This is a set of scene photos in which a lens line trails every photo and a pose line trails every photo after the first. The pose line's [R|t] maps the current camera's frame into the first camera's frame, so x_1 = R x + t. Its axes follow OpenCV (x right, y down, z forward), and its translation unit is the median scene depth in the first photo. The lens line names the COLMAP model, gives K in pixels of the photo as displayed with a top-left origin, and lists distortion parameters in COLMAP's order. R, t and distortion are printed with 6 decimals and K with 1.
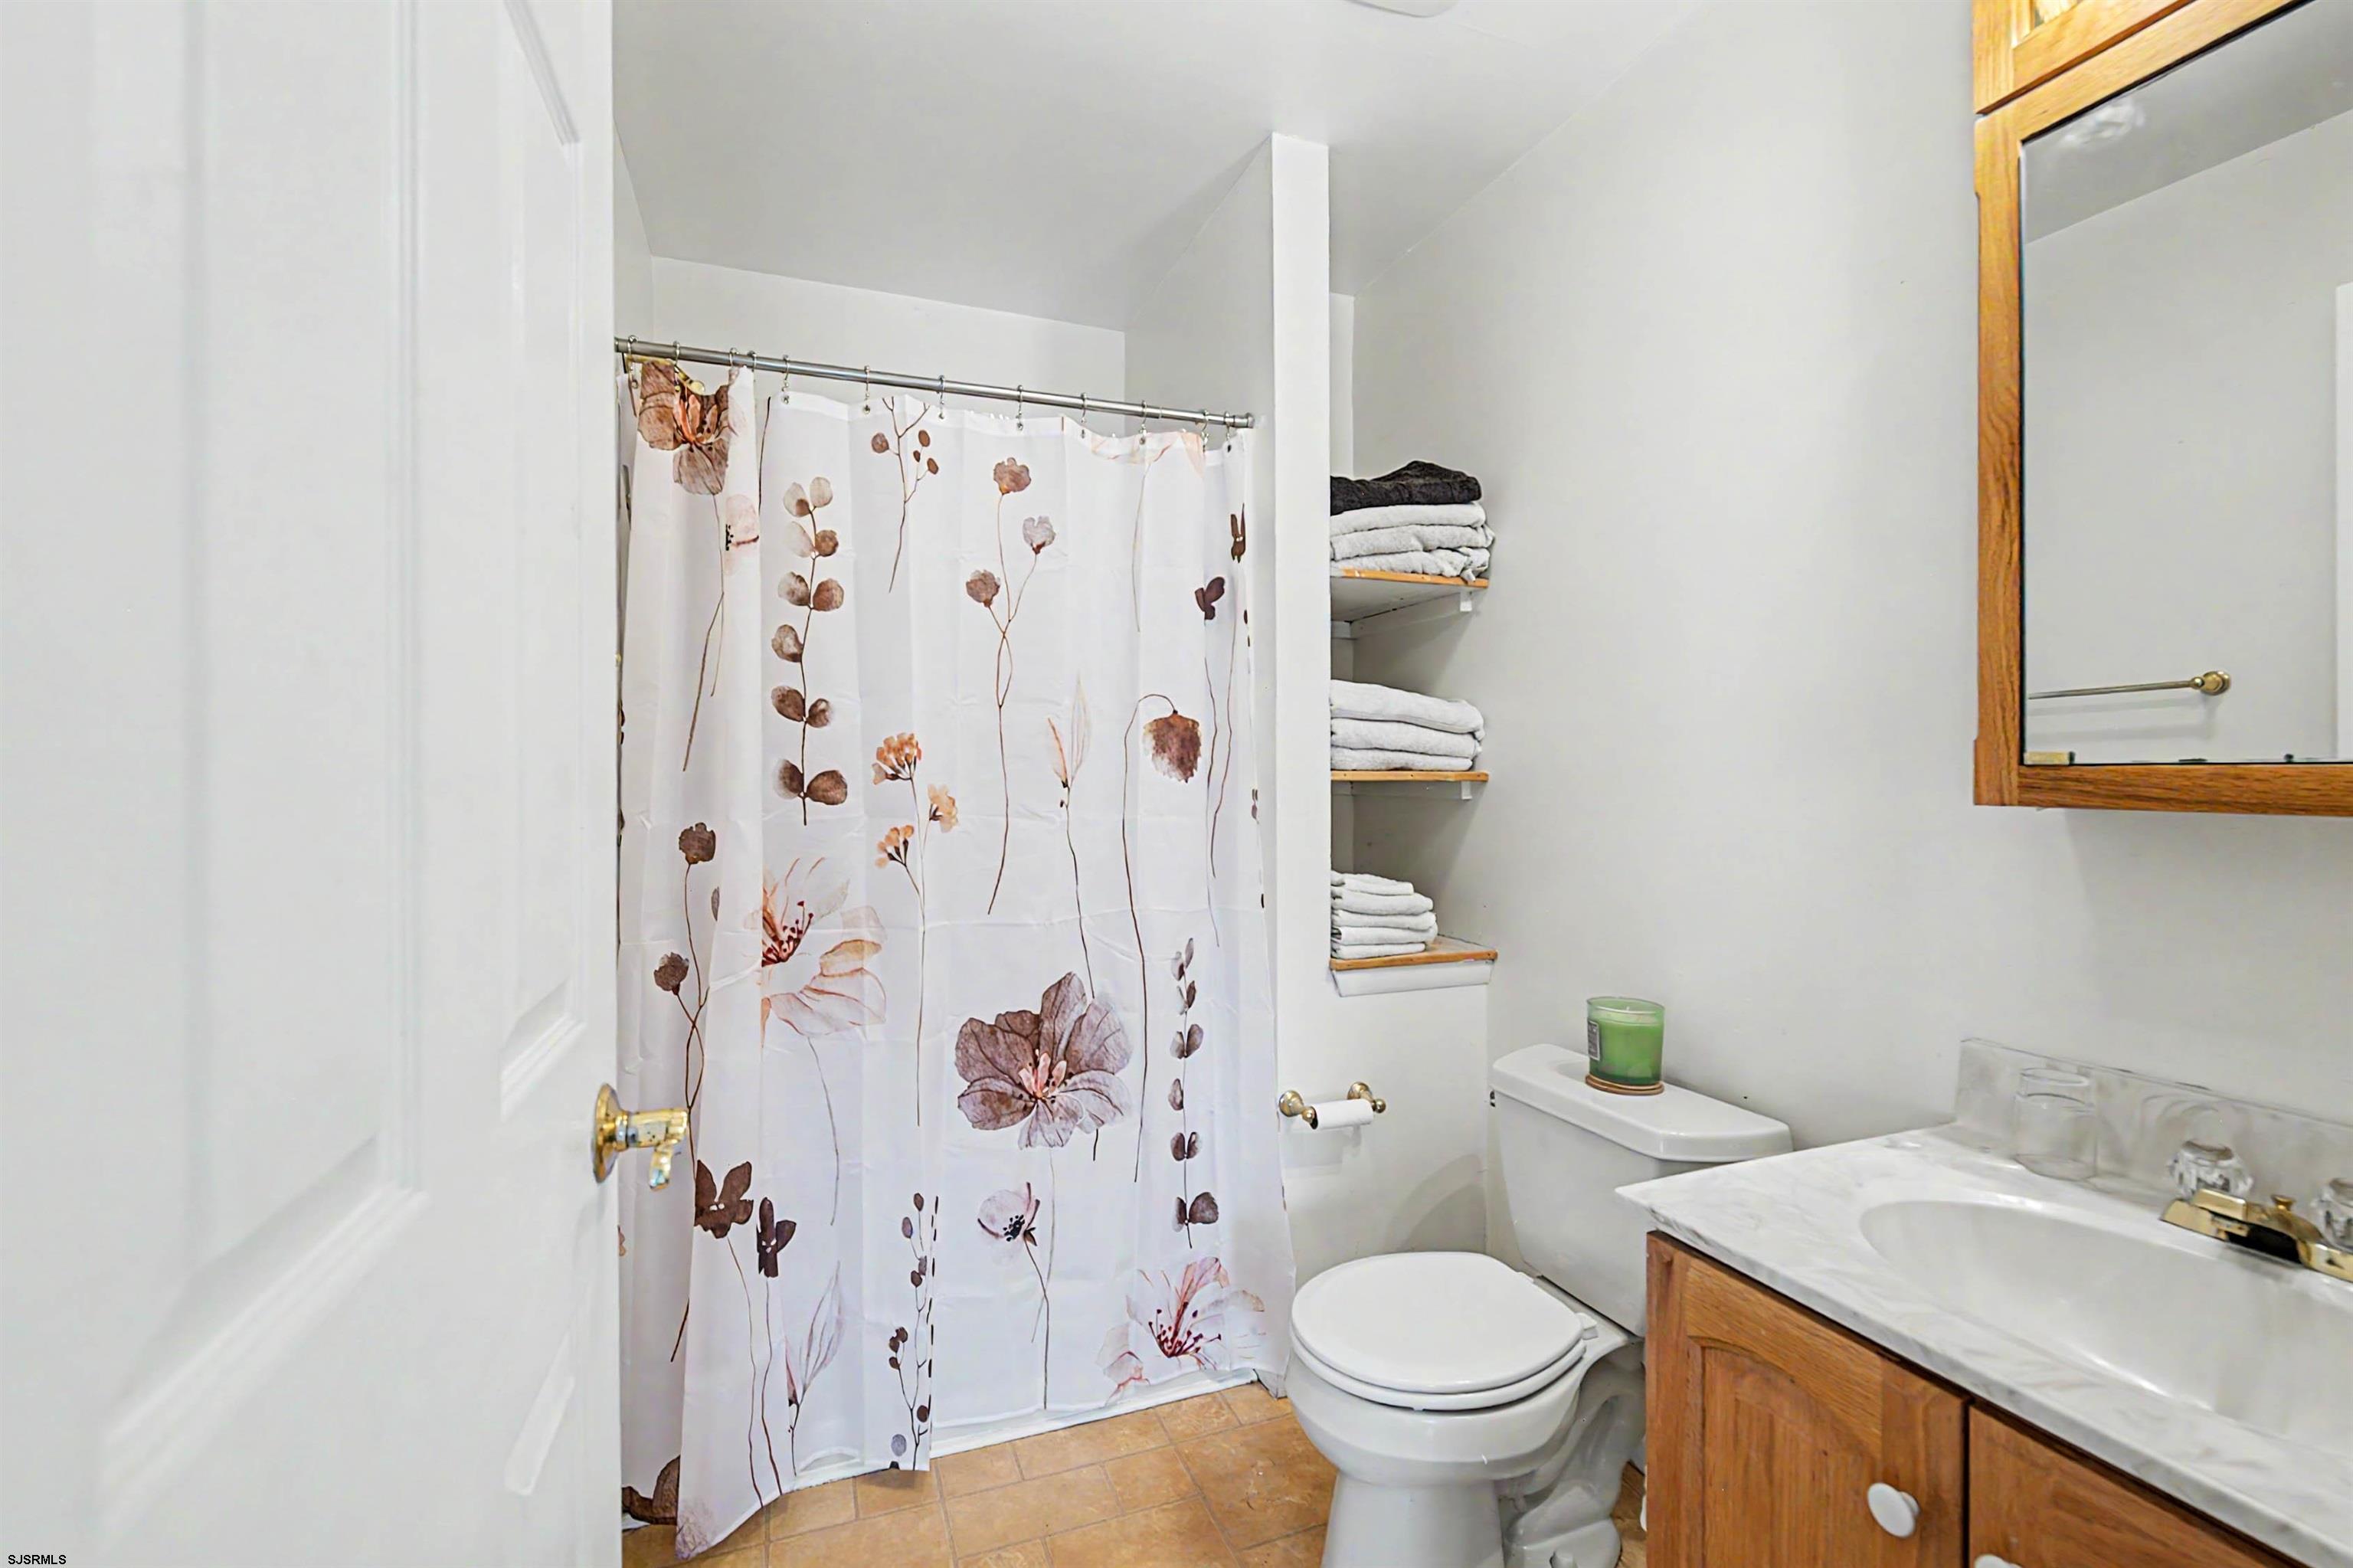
lens RADIAL K [[1012.3, 0, 1165.1], [0, 1012.3, 775.2], [0, 0, 1]] dist [-0.000523, 0.000670]
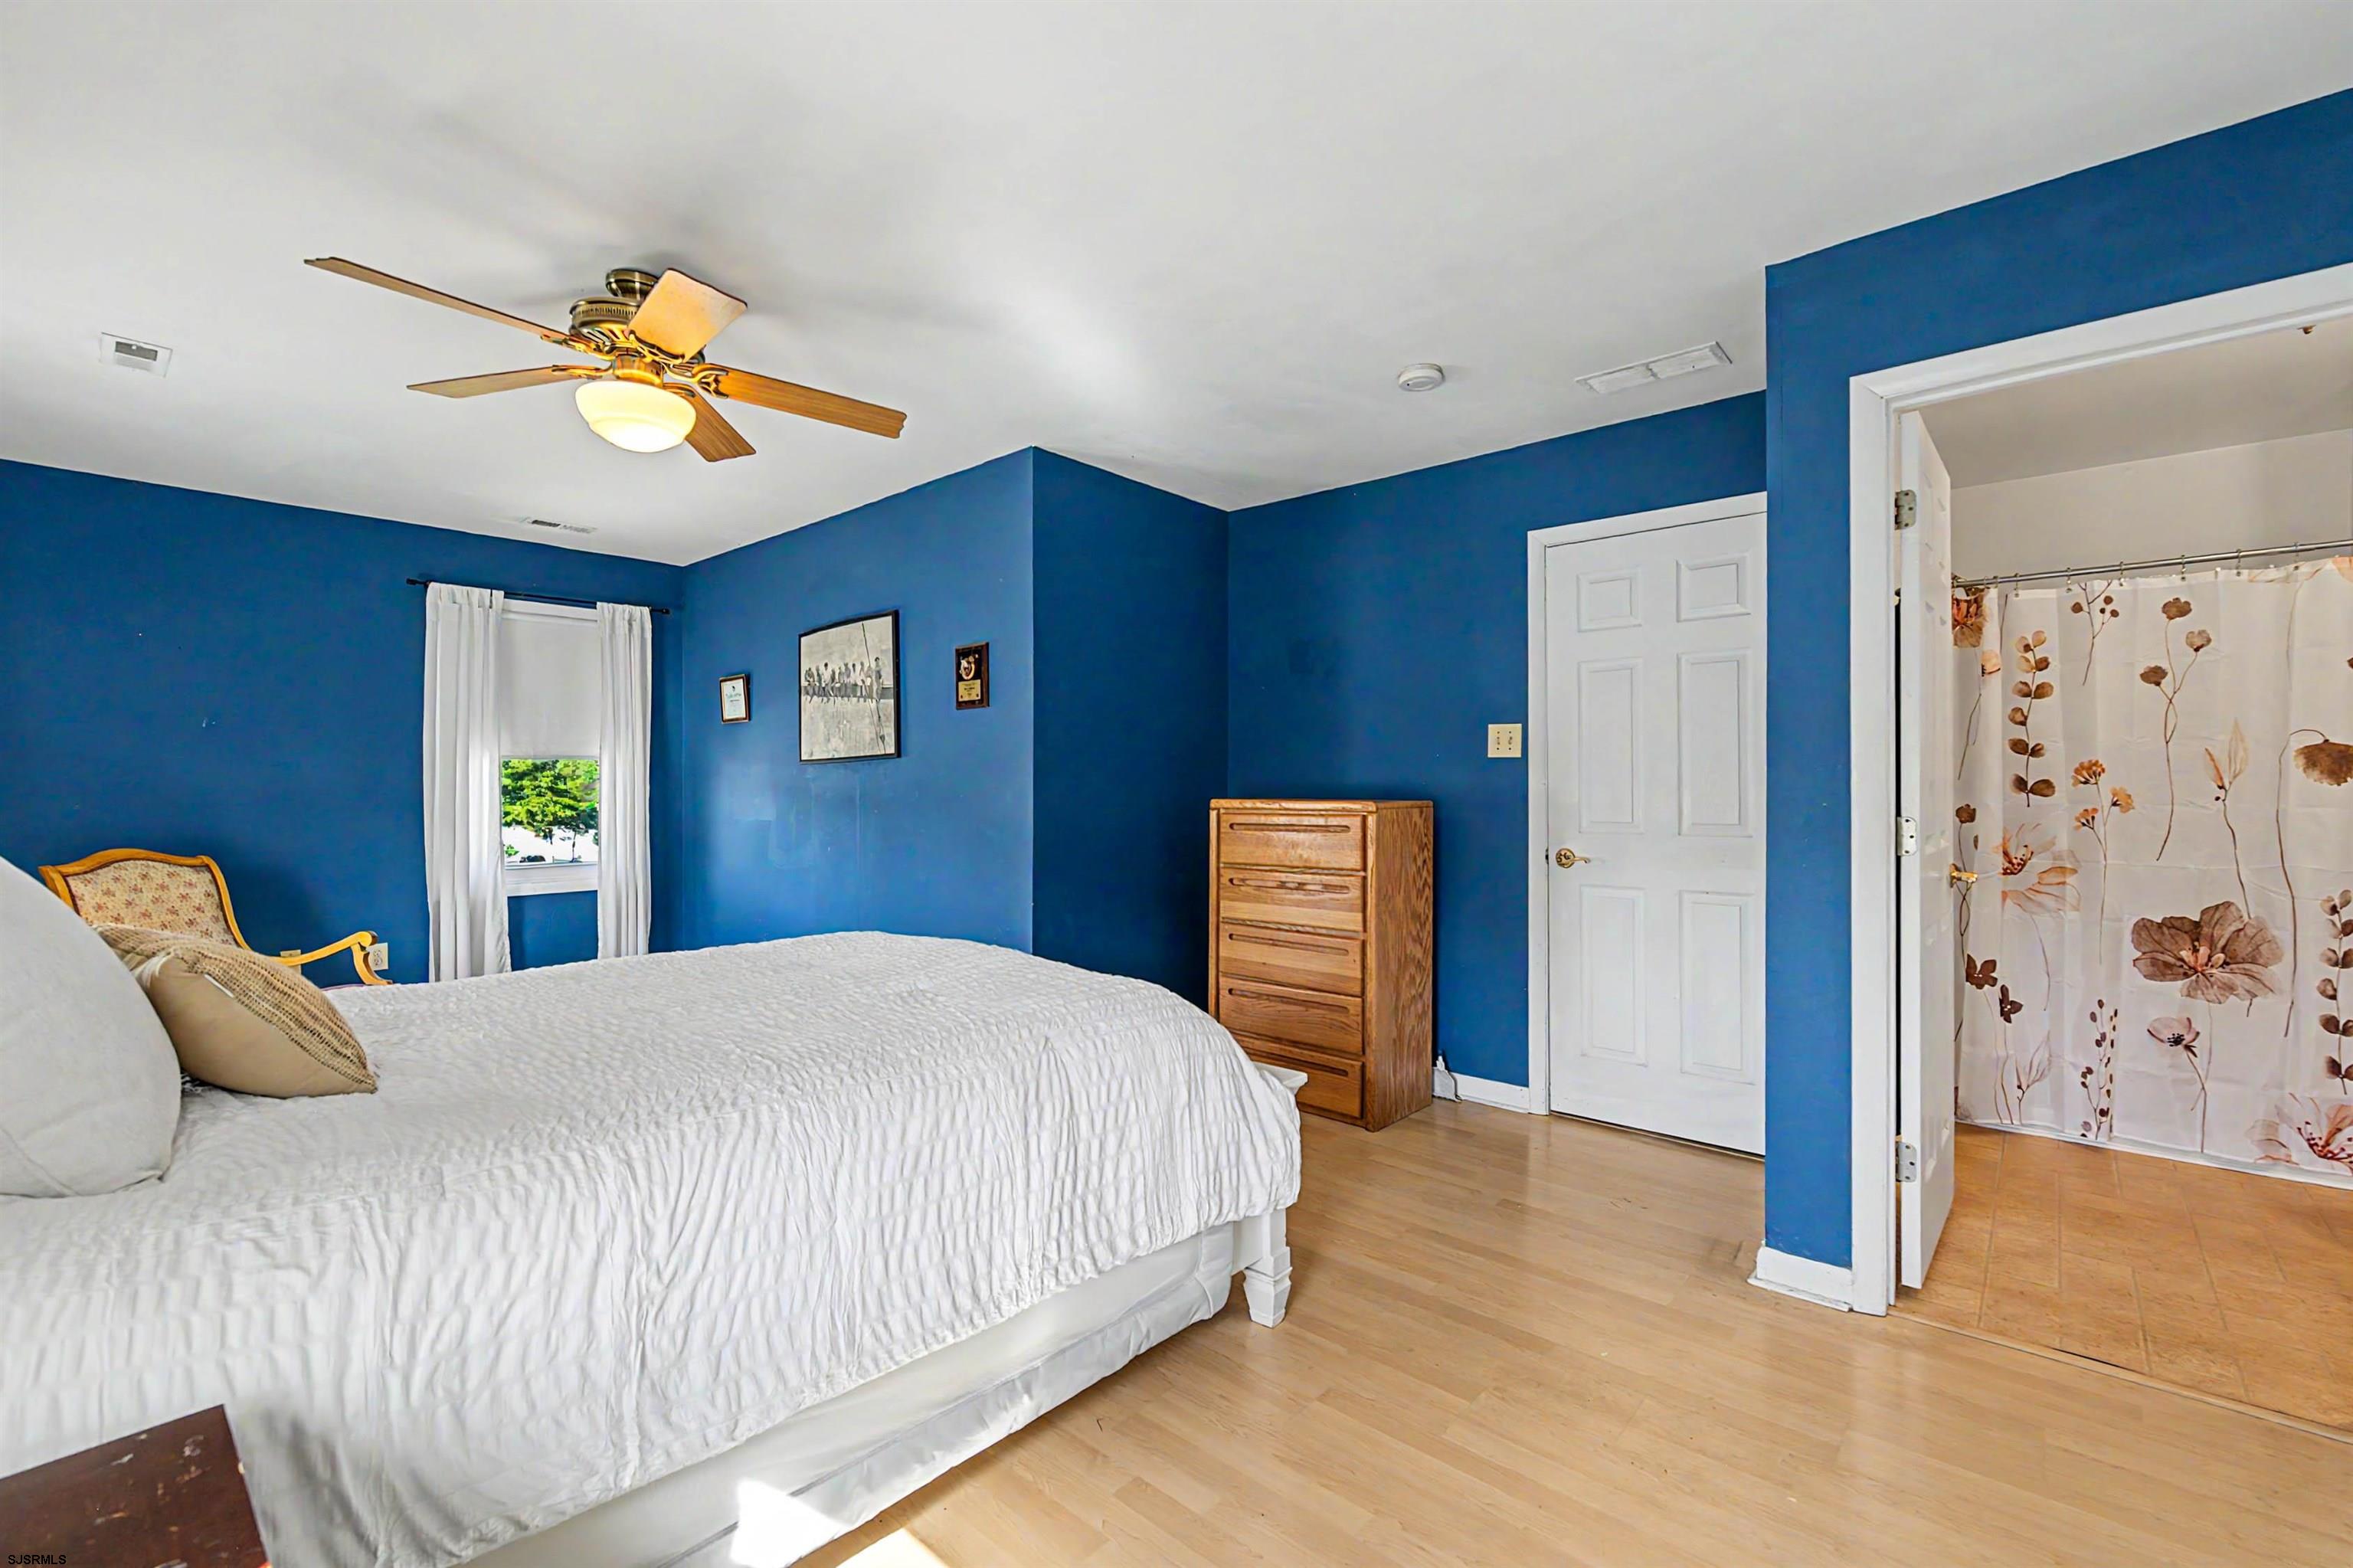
lens RADIAL K [[1012.3, 0, 1163.7], [0, 1012.3, 785.8], [0, 0, 1]] dist [-0.000523, 0.000670]
pose [[0.480118, 0.001302, -0.877203, 0.564365], [0.000858, 0.999998, 0.001954, 0.002381], [0.877204, -0.001690, 0.480116, -1.422903]]
